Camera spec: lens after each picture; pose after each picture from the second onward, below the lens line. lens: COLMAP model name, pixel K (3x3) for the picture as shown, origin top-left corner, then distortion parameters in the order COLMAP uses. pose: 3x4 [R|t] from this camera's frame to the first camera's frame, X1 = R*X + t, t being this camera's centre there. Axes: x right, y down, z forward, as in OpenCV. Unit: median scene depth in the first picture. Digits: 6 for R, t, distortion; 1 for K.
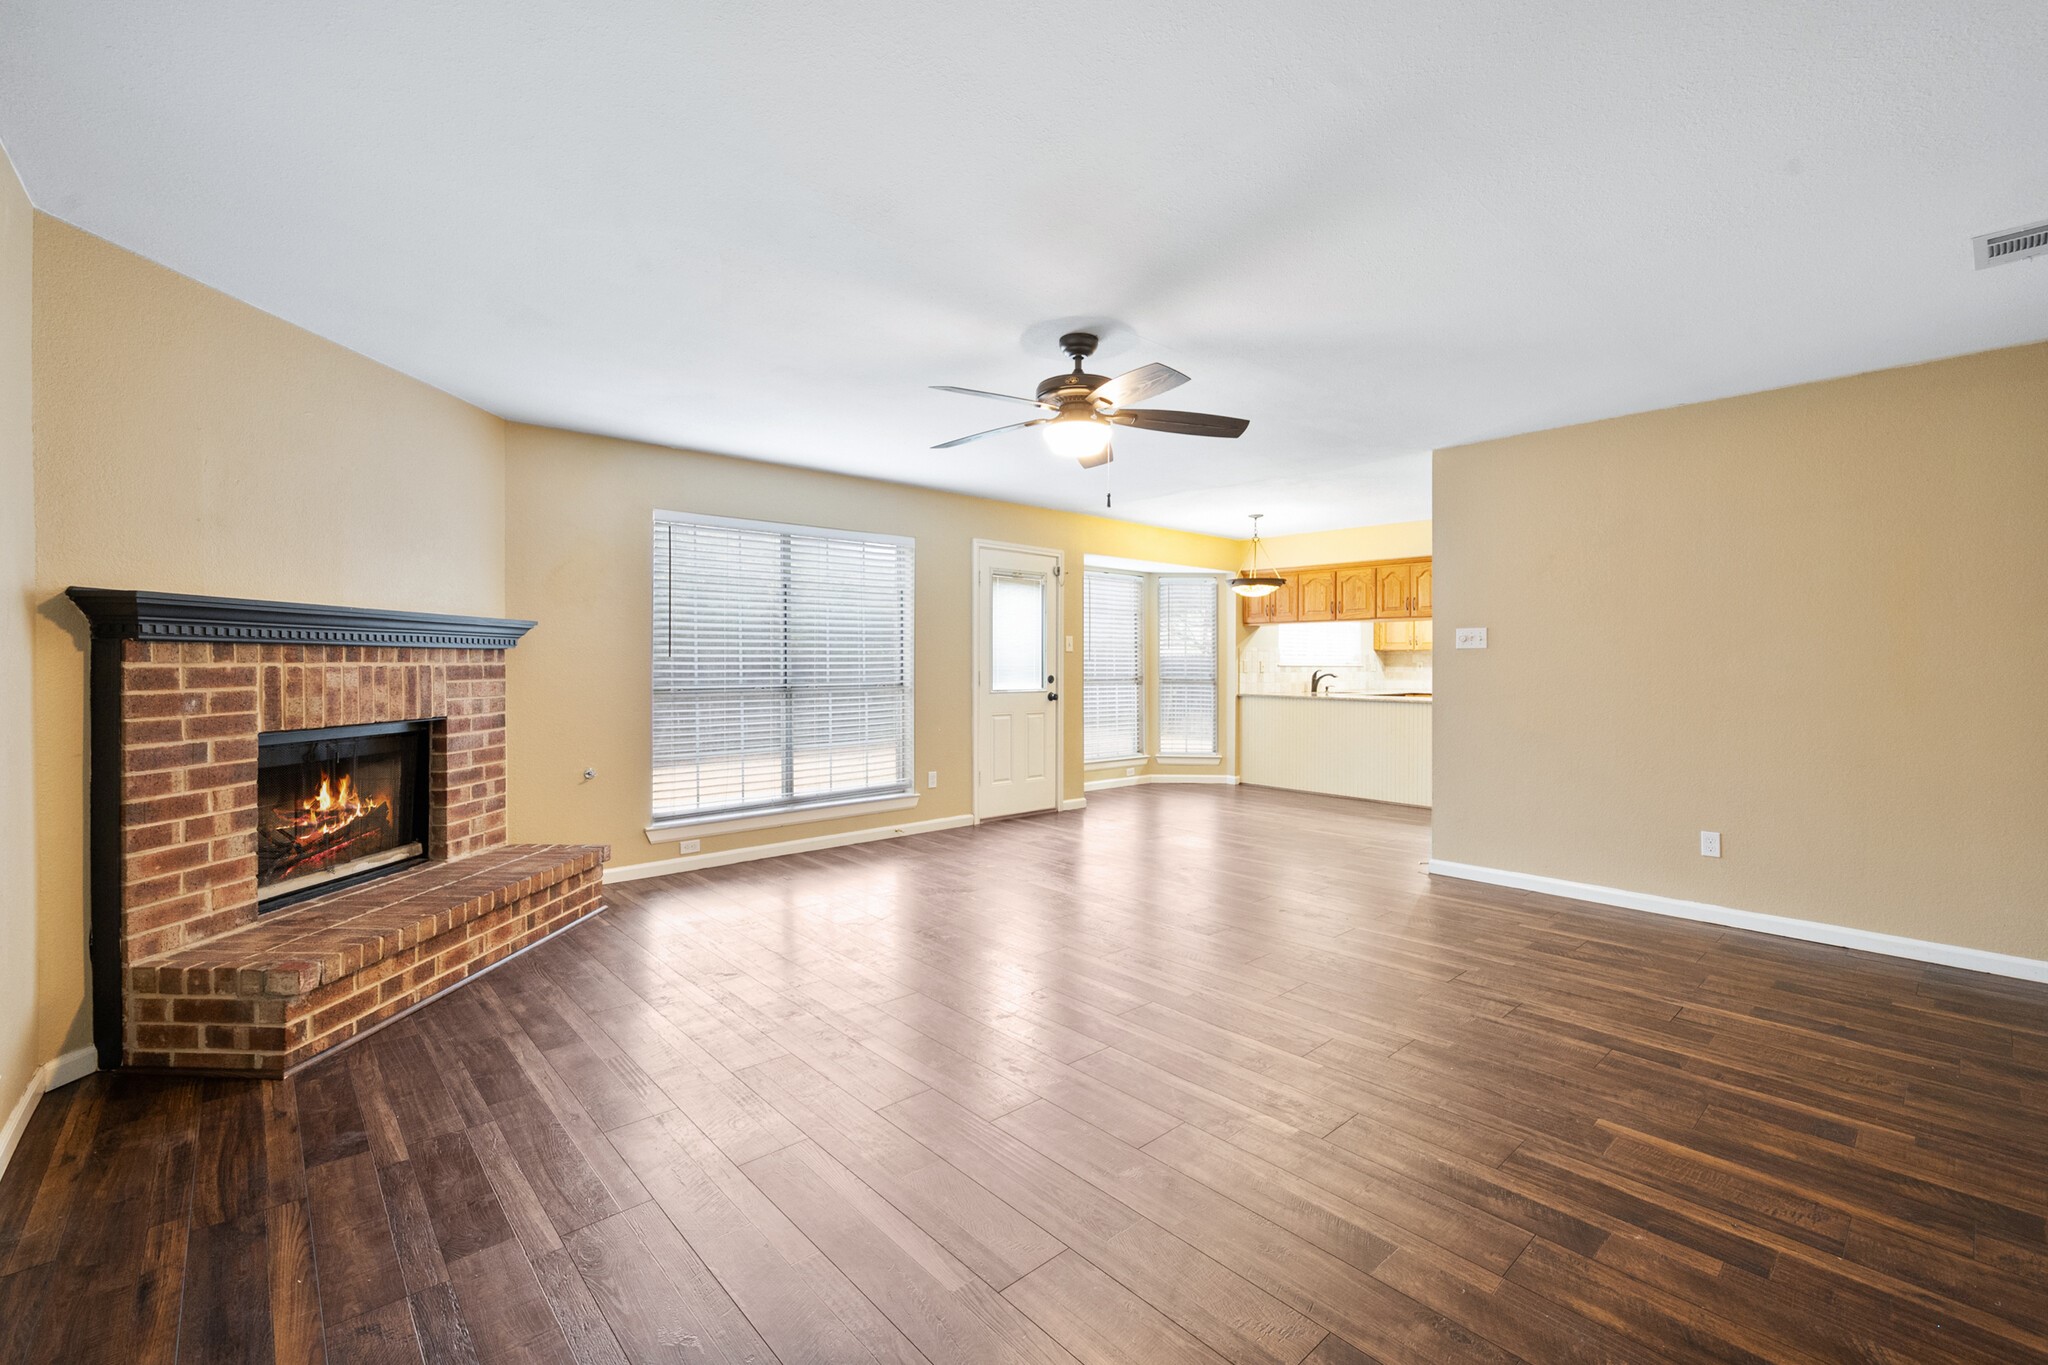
lens RADIAL K [[876.5, 0, 1025.2], [0, 876.5, 666.0], [0, 0, 1]] dist [-0.002713, 0.001076]
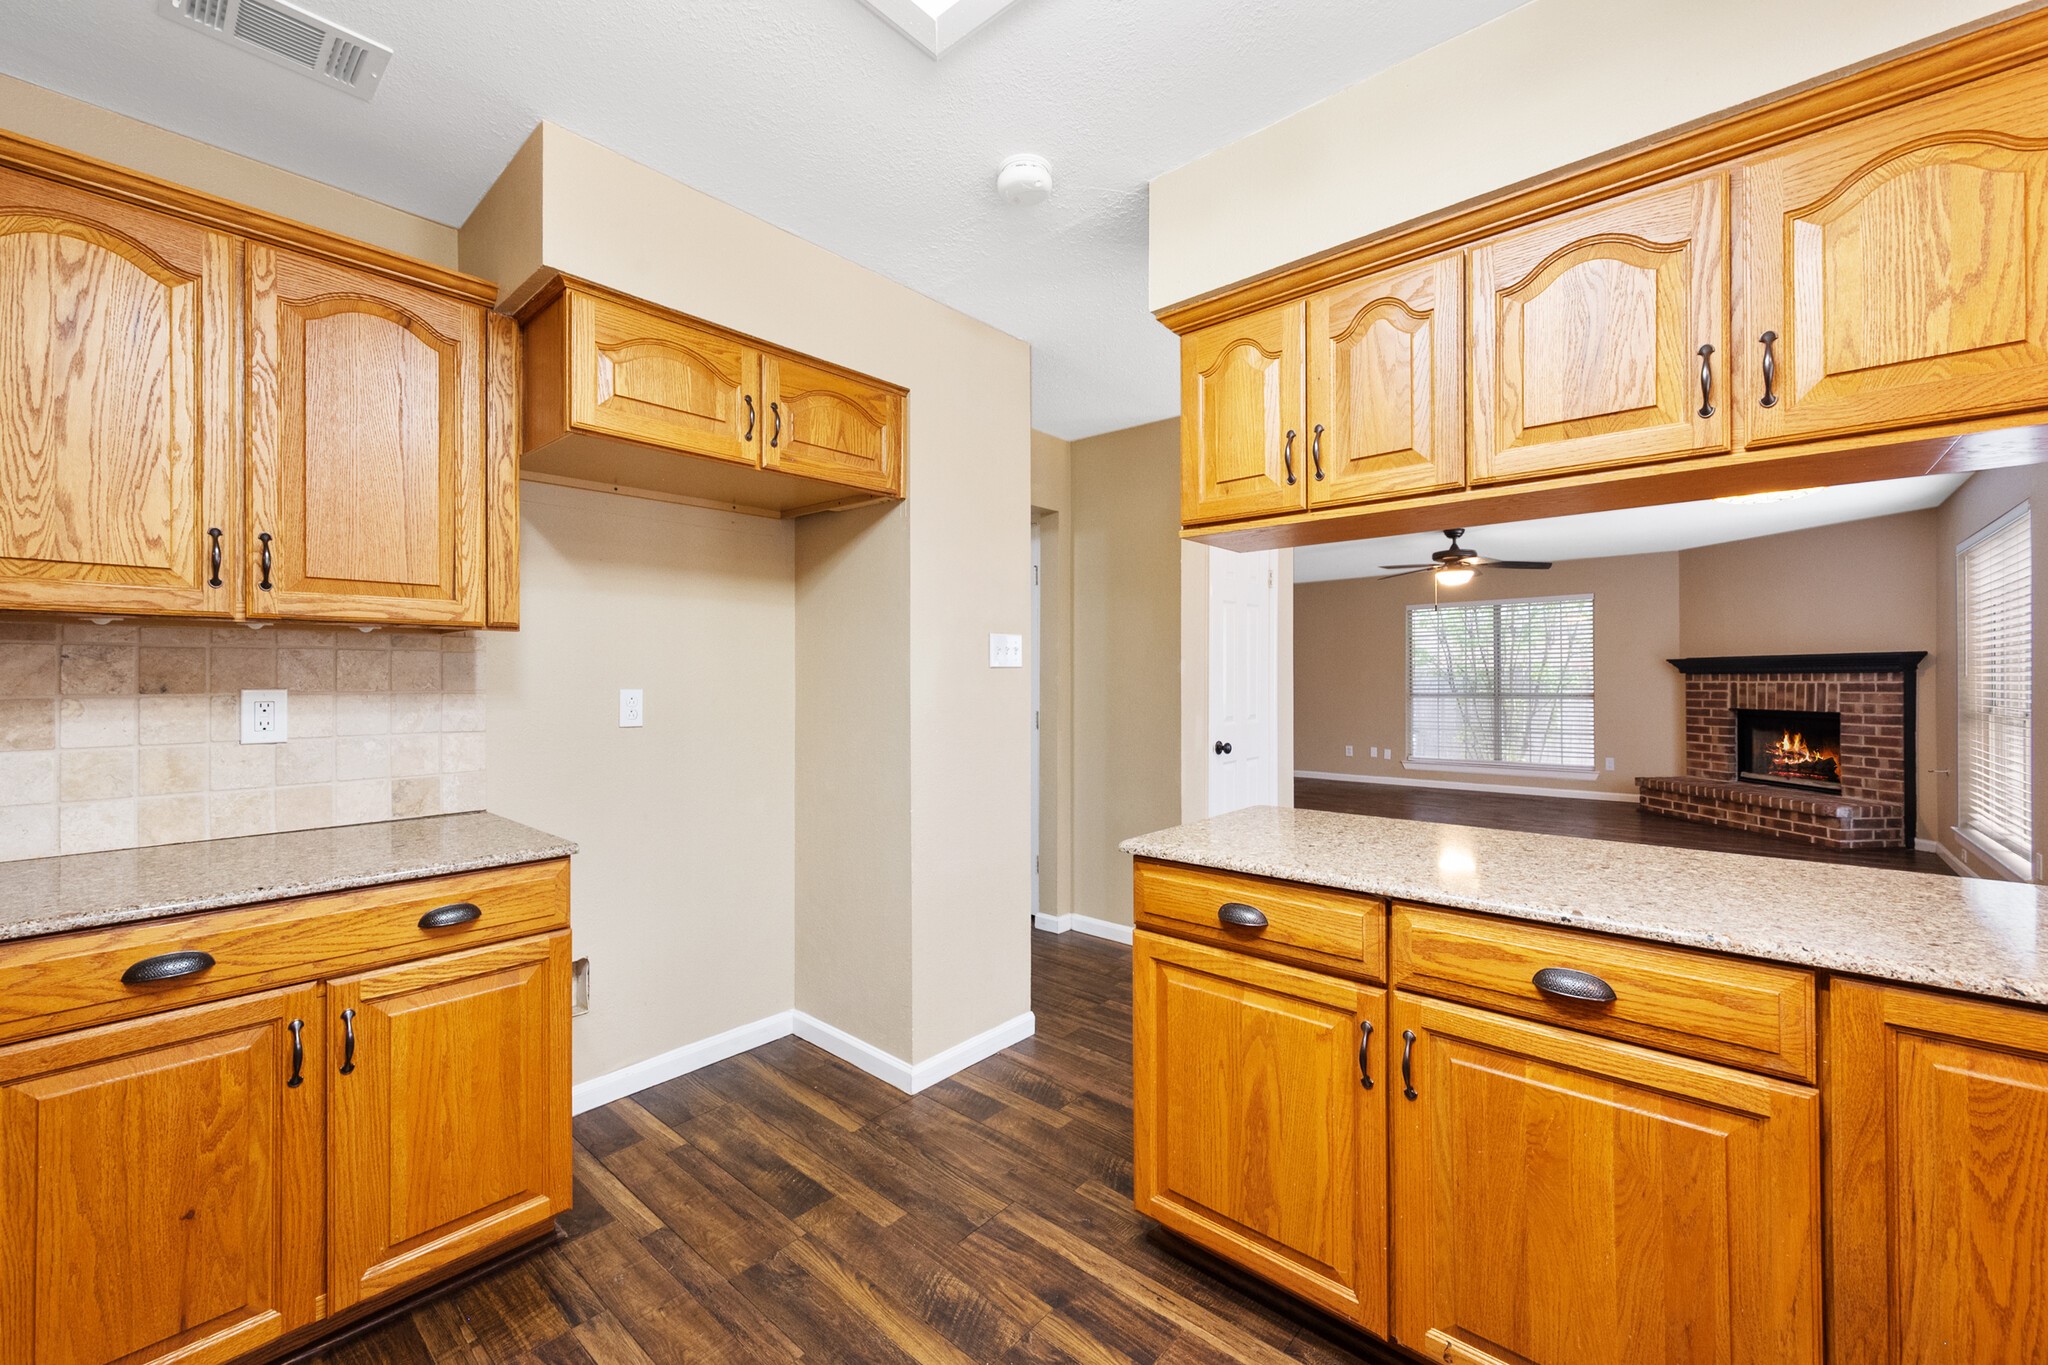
lens RADIAL K [[817.2, 0, 1020.0], [0, 817.2, 671.8], [0, 0, 1]] dist [-0.003864, 0.000441]
pose [[-0.993666, -0.001683, -0.112362, 1.121333], [-0.001321, 0.999994, -0.003298, -0.014400], [0.112367, -0.003129, -0.993662, 2.423658]]
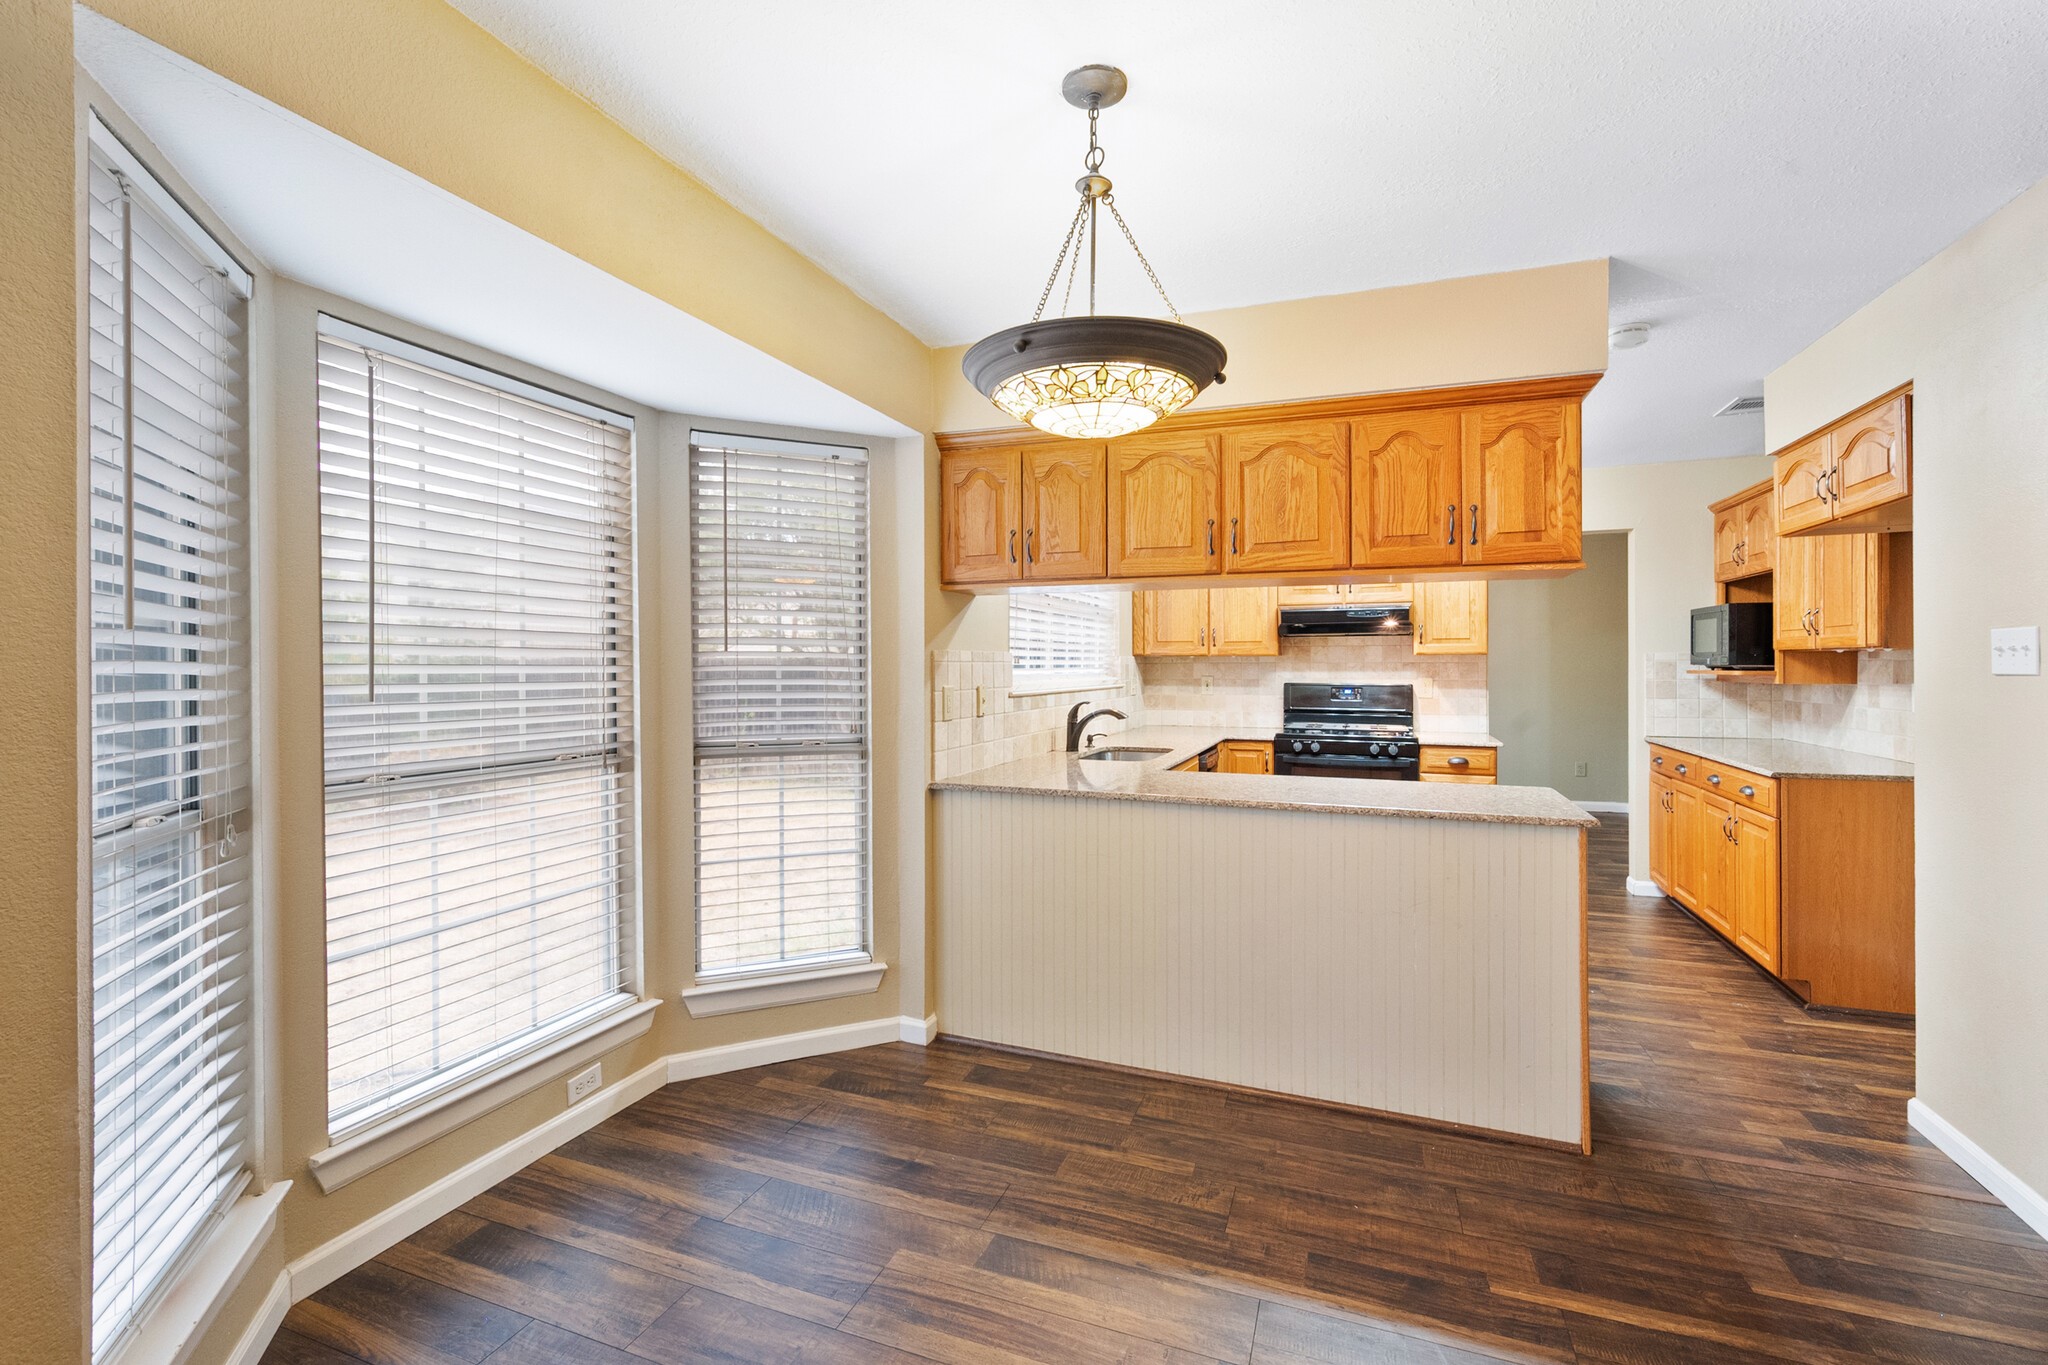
lens RADIAL K [[876.5, 0, 1019.0], [0, 876.5, 668.3], [0, 0, 1]] dist [-0.002713, 0.001076]
pose [[0.896481, -0.011581, 0.442931, 0.270948], [0.010789, 0.999933, 0.004308, -0.034760], [-0.442951, 0.000917, 0.896545, 1.511505]]
